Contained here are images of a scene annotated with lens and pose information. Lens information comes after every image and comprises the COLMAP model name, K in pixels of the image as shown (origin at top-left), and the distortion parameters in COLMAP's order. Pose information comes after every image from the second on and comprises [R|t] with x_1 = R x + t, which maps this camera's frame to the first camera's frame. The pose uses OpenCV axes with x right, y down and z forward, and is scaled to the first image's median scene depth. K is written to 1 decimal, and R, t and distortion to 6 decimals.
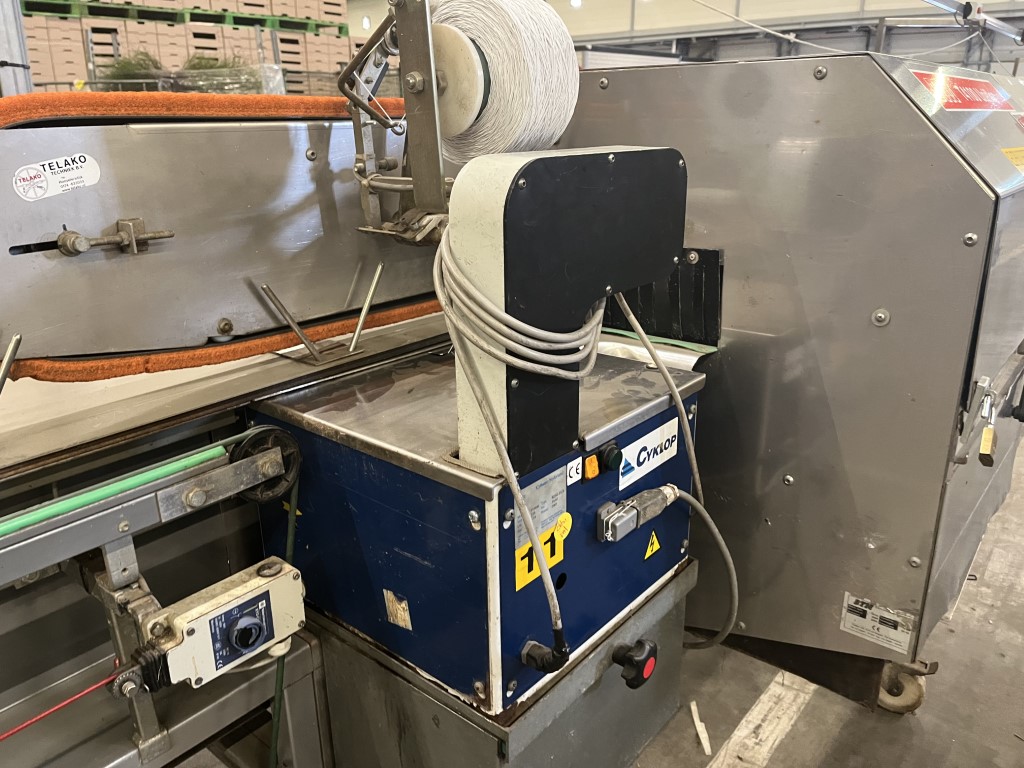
lens RADIAL K [[786.5, 0, 512.0], [0, 786.5, 384.0], [0, 0, 1]] dist [0.002707, -0.010005]
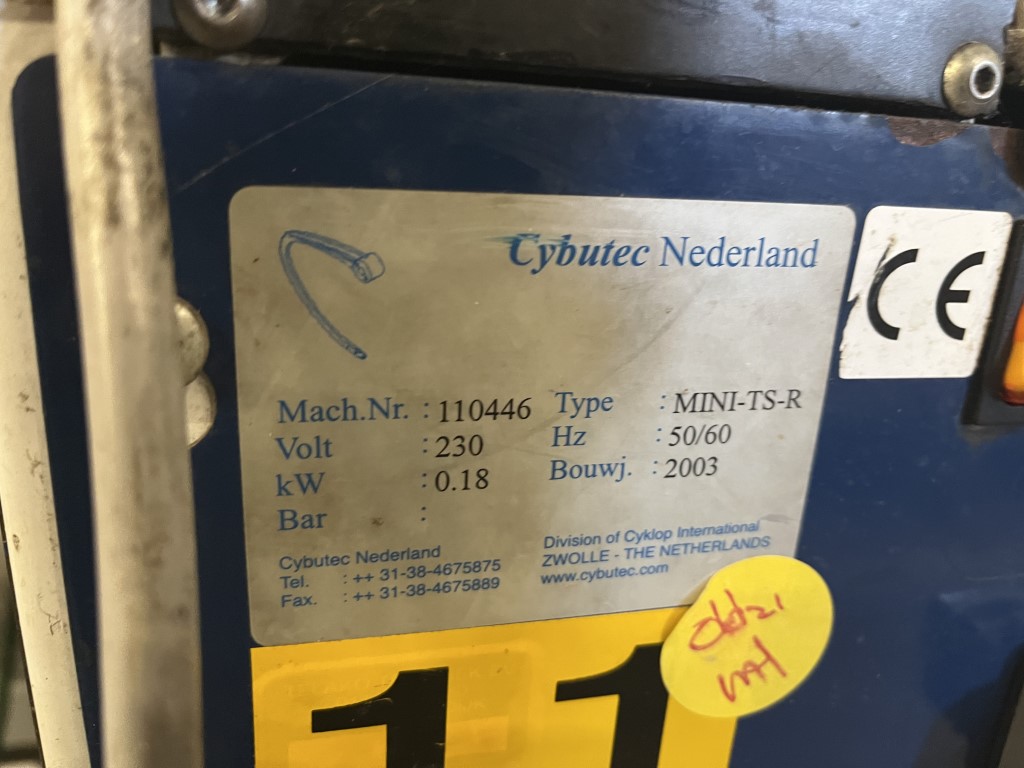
lens RADIAL K [[786.5, 0, 512.0], [0, 786.5, 384.0], [0, 0, 1]] dist [0.002707, -0.010005]
pose [[0.816730, 0.241815, -0.523906, 0.096865], [-0.255163, 0.965708, 0.047954, 0.138354], [0.517536, 0.094516, 0.850425, 0.845320]]
